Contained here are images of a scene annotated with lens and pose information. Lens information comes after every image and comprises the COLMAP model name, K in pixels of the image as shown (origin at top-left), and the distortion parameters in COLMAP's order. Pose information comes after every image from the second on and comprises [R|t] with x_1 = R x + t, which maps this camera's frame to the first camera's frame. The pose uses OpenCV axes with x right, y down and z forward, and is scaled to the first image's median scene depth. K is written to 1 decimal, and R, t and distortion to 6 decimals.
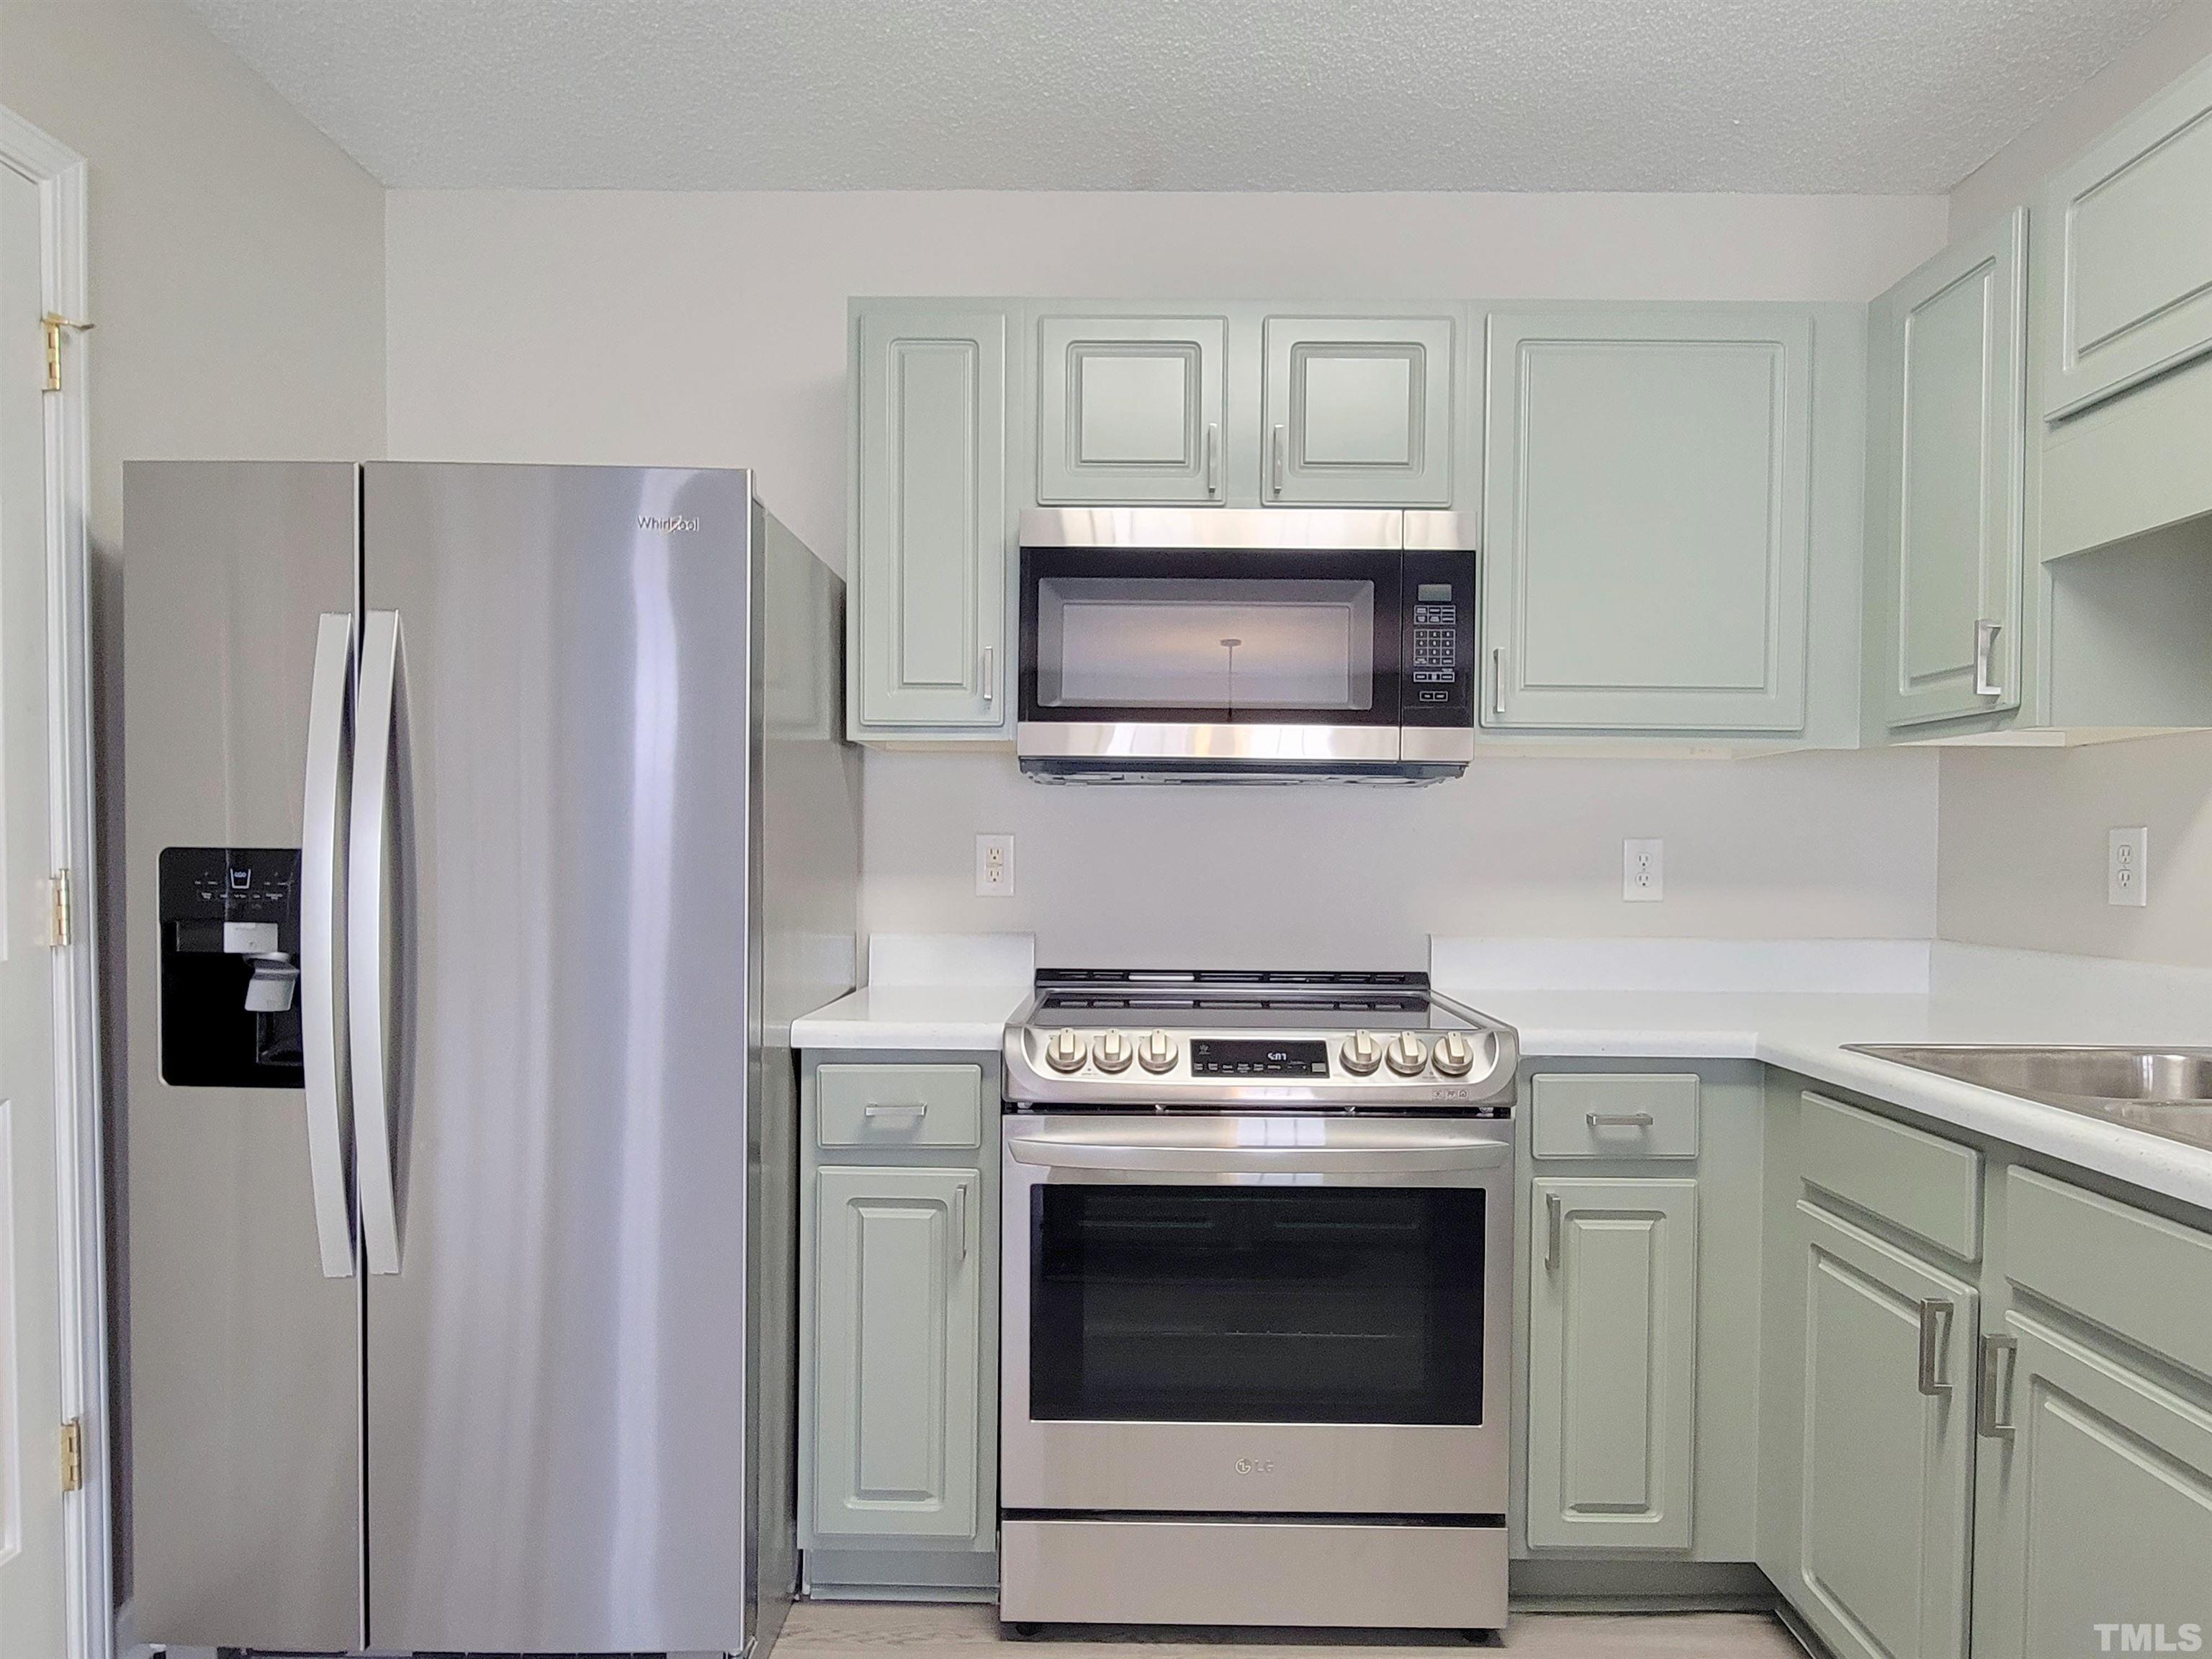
lens RADIAL K [[1394.6, 0, 1117.4], [0, 1394.6, 876.1], [0, 0, 1]] dist [-0.008653, 0.007070]
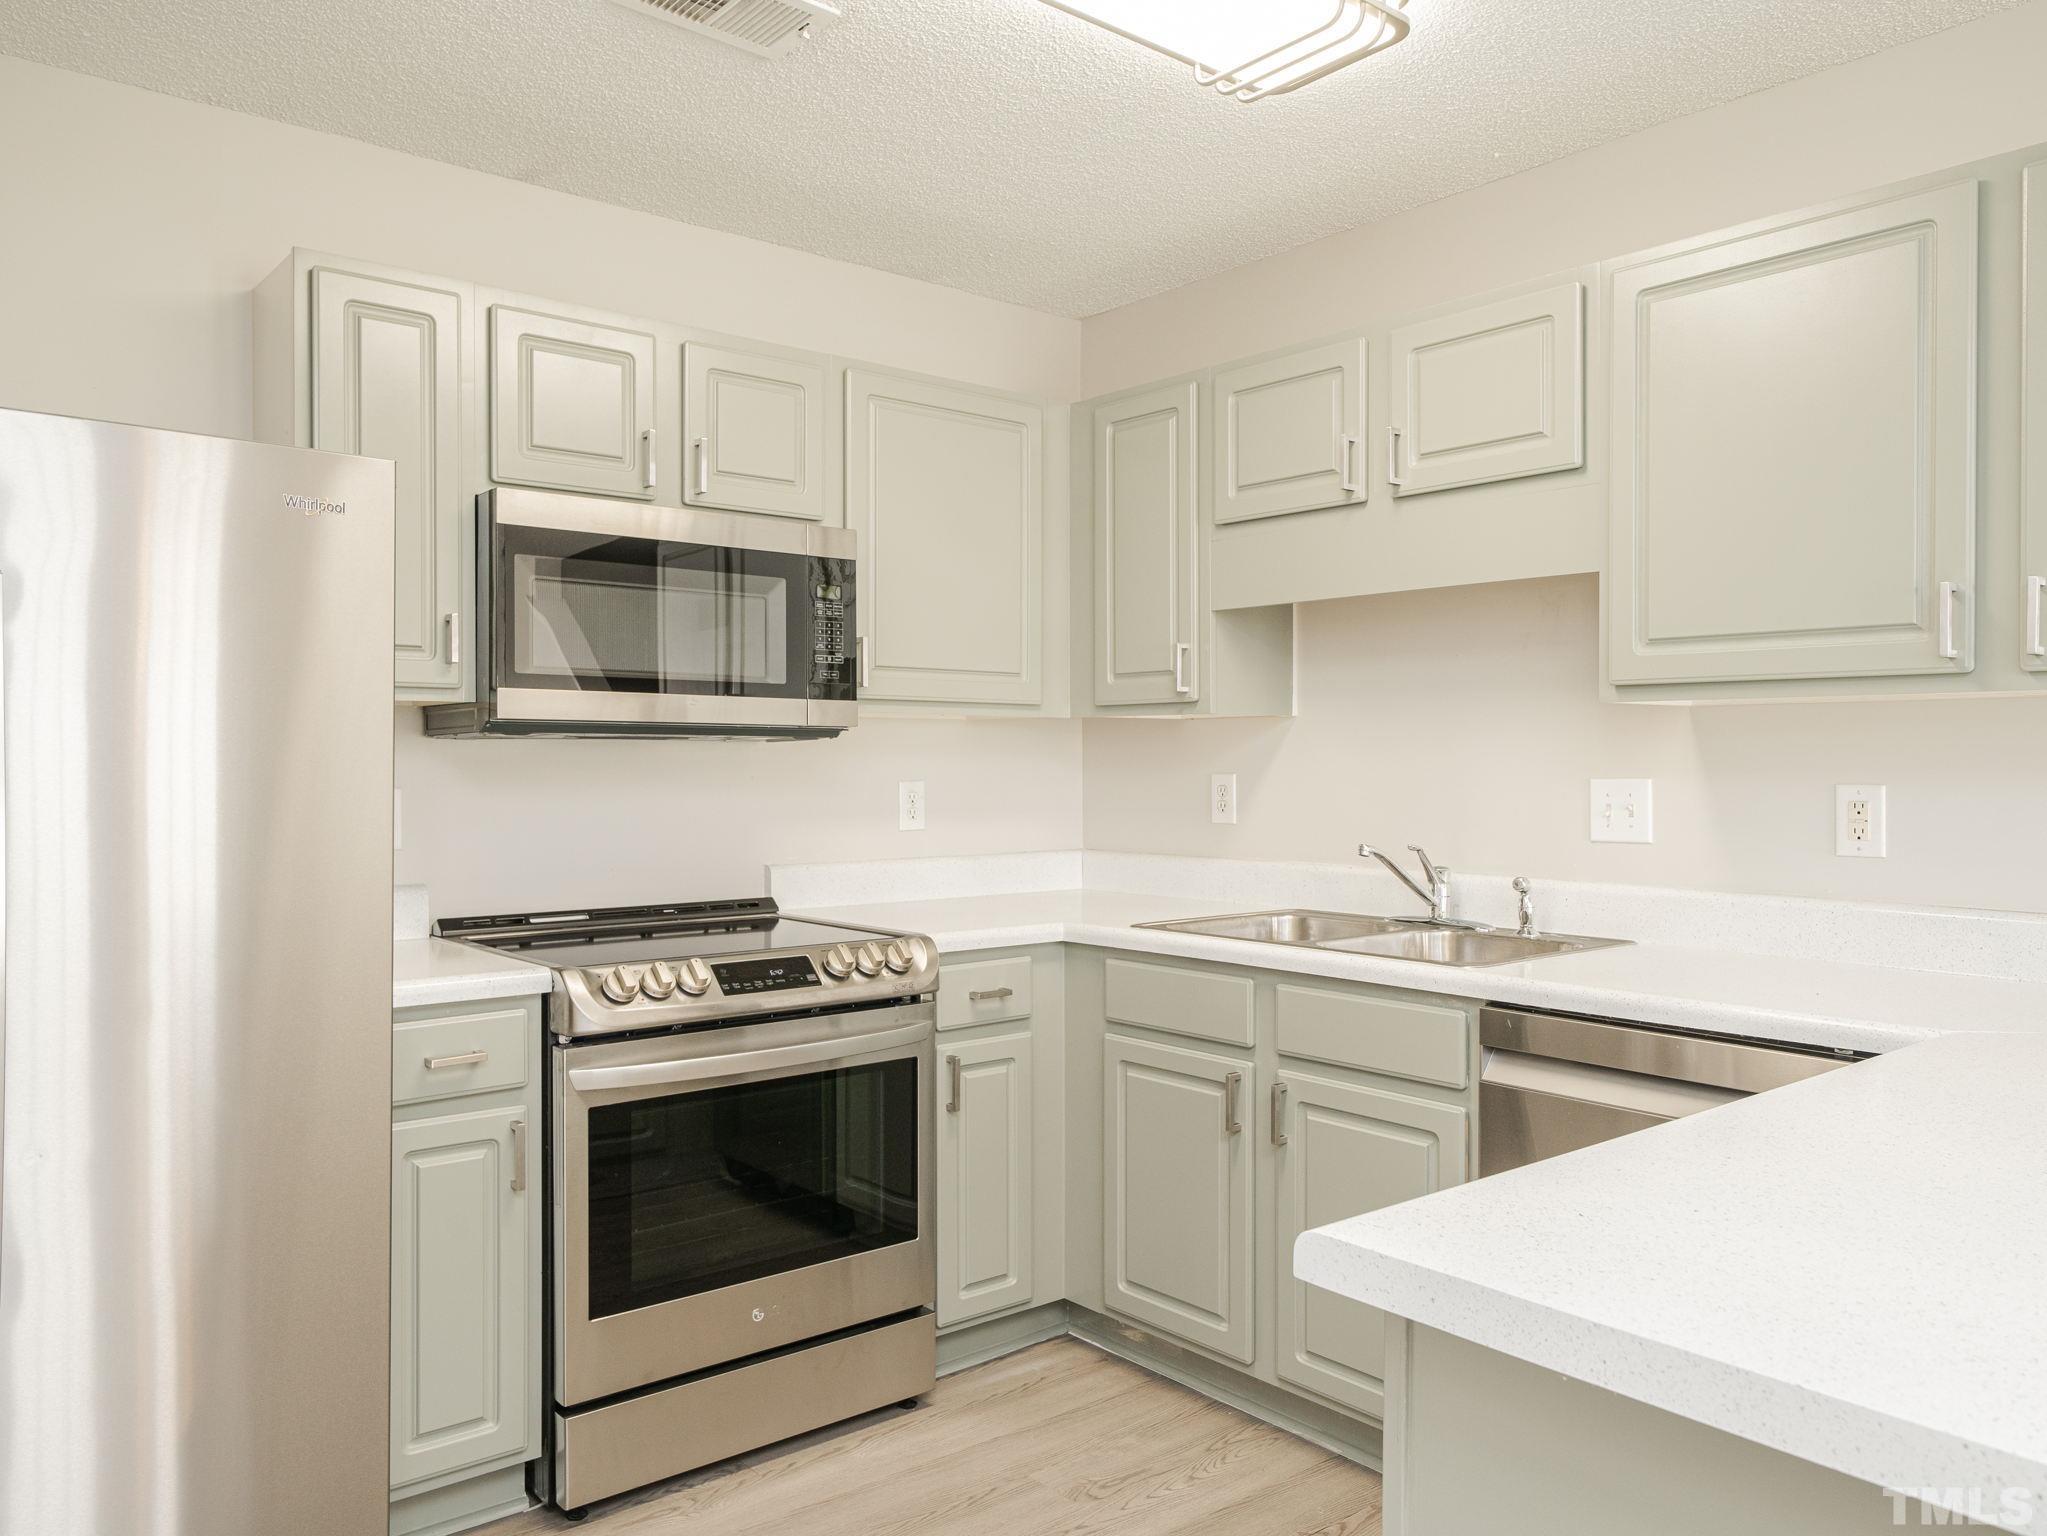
lens RADIAL K [[1496.5, 0, 1022.0], [0, 1496.5, 771.5], [0, 0, 1]] dist [0.001756, 0.000497]
pose [[0.764011, -0.012649, 0.645079, -0.558228], [0.020573, 0.999777, -0.004762, -0.035844], [-0.644875, 0.016909, 0.764101, -0.145897]]
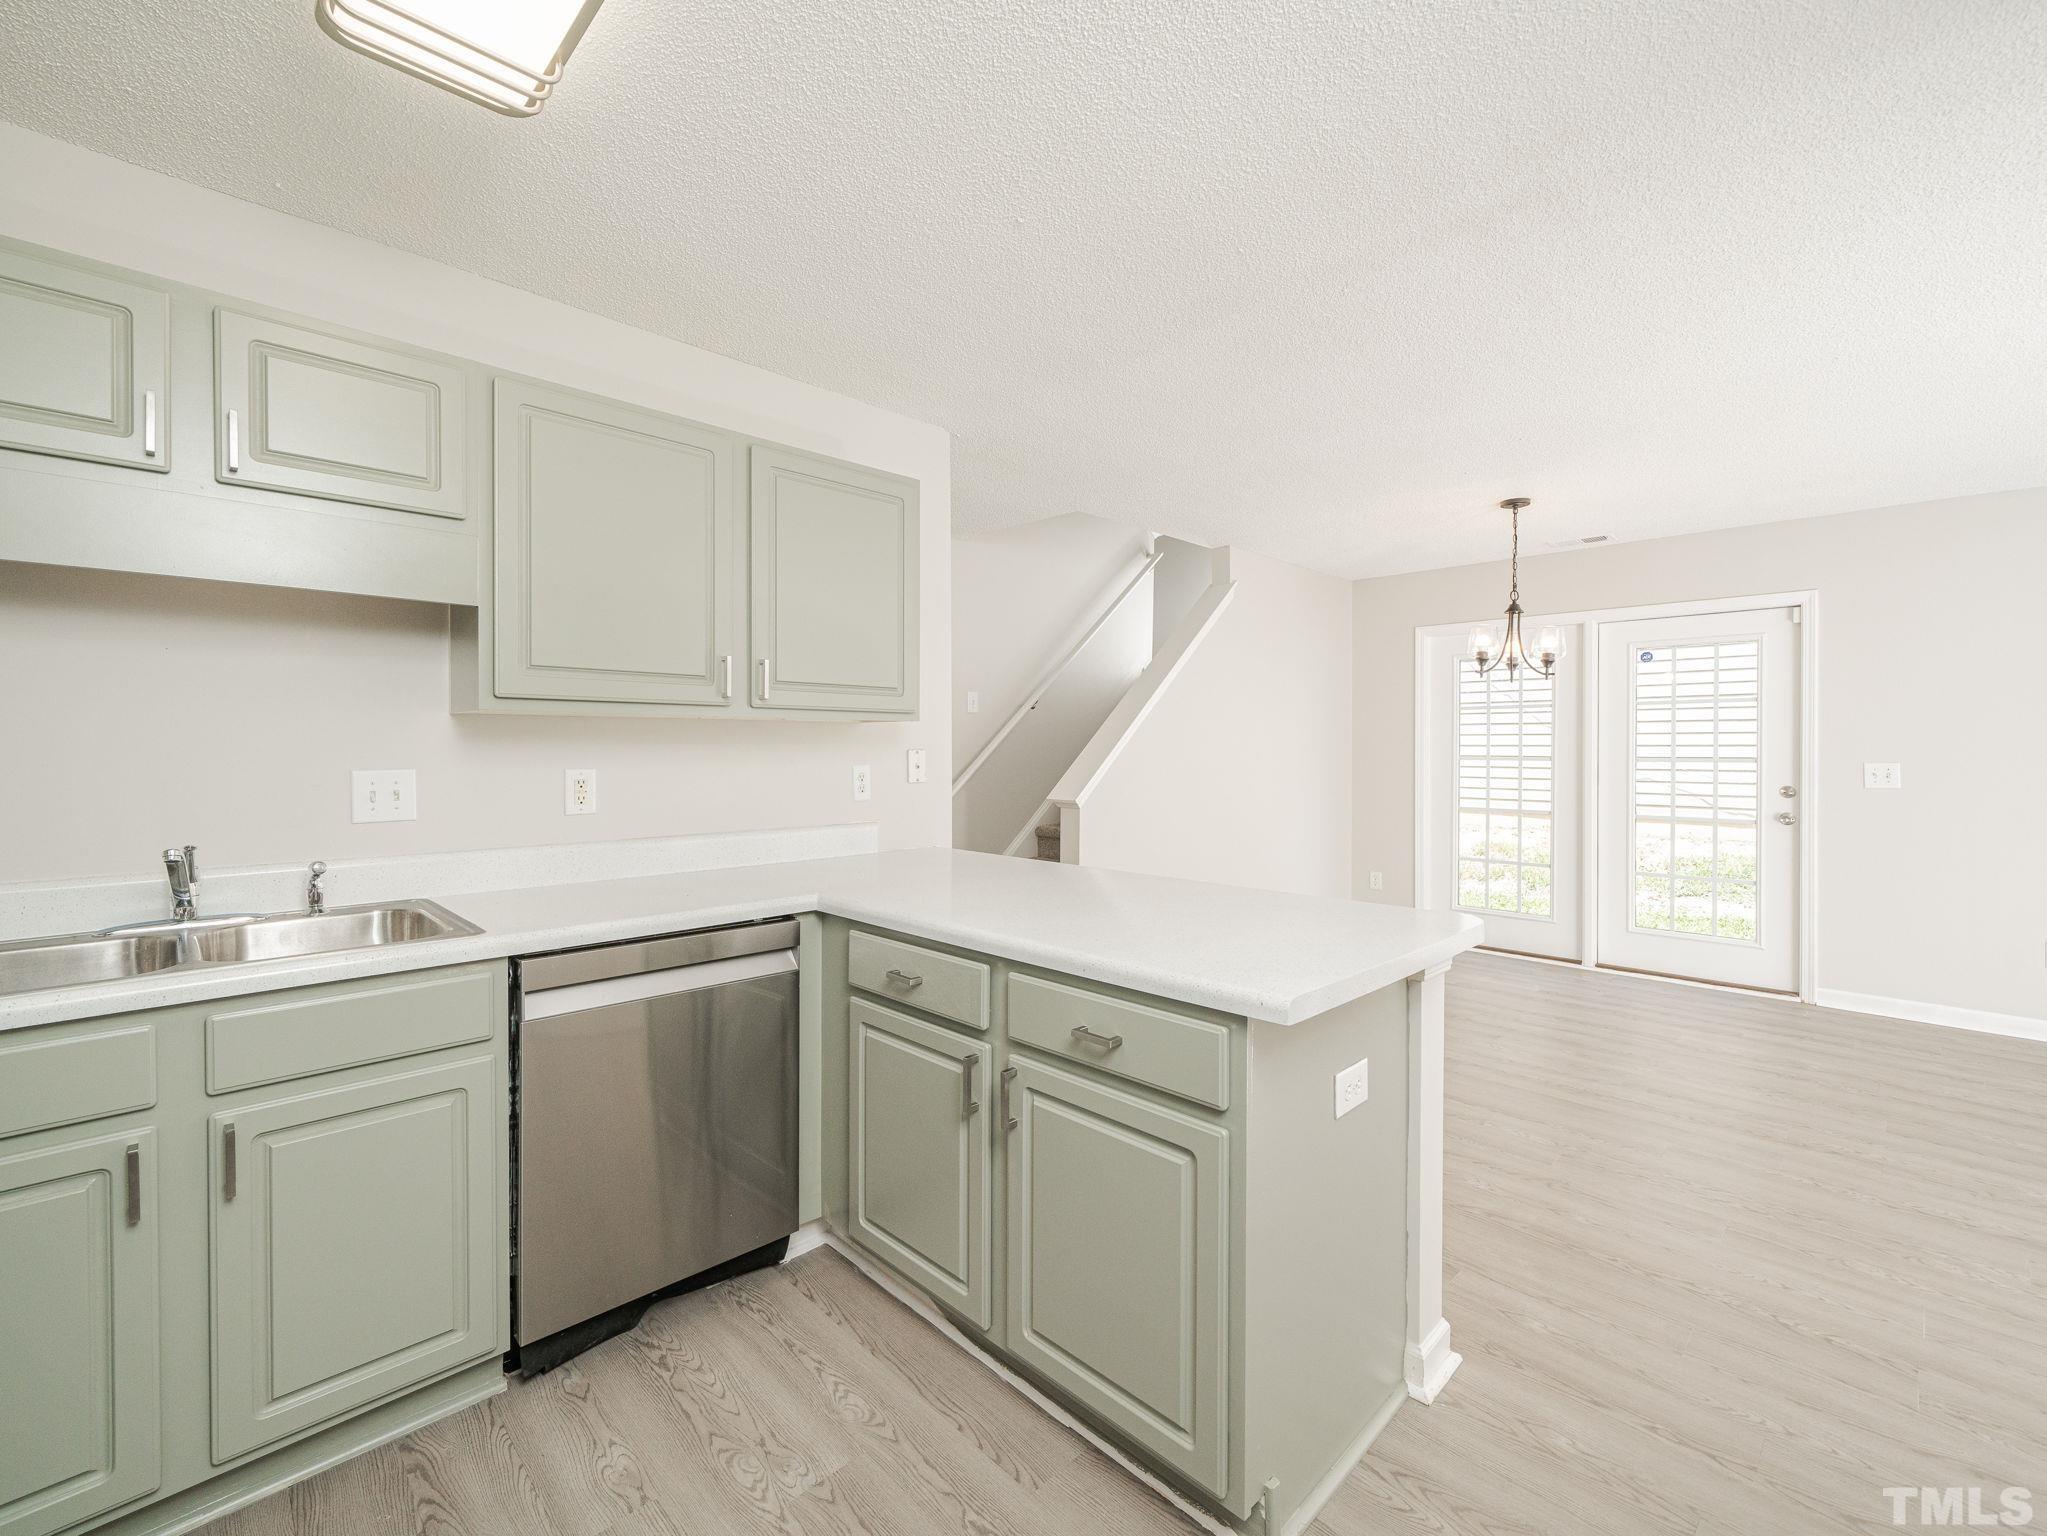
lens RADIAL K [[898.7, 0, 1030.6], [0, 898.7, 753.0], [0, 0, 1]] dist [0.004274, 0.000048]
pose [[-0.707801, -0.017580, 0.706194, -0.469380], [0.007179, 0.999460, 0.032076, -0.069709], [-0.706376, 0.027774, -0.707292, 0.759958]]
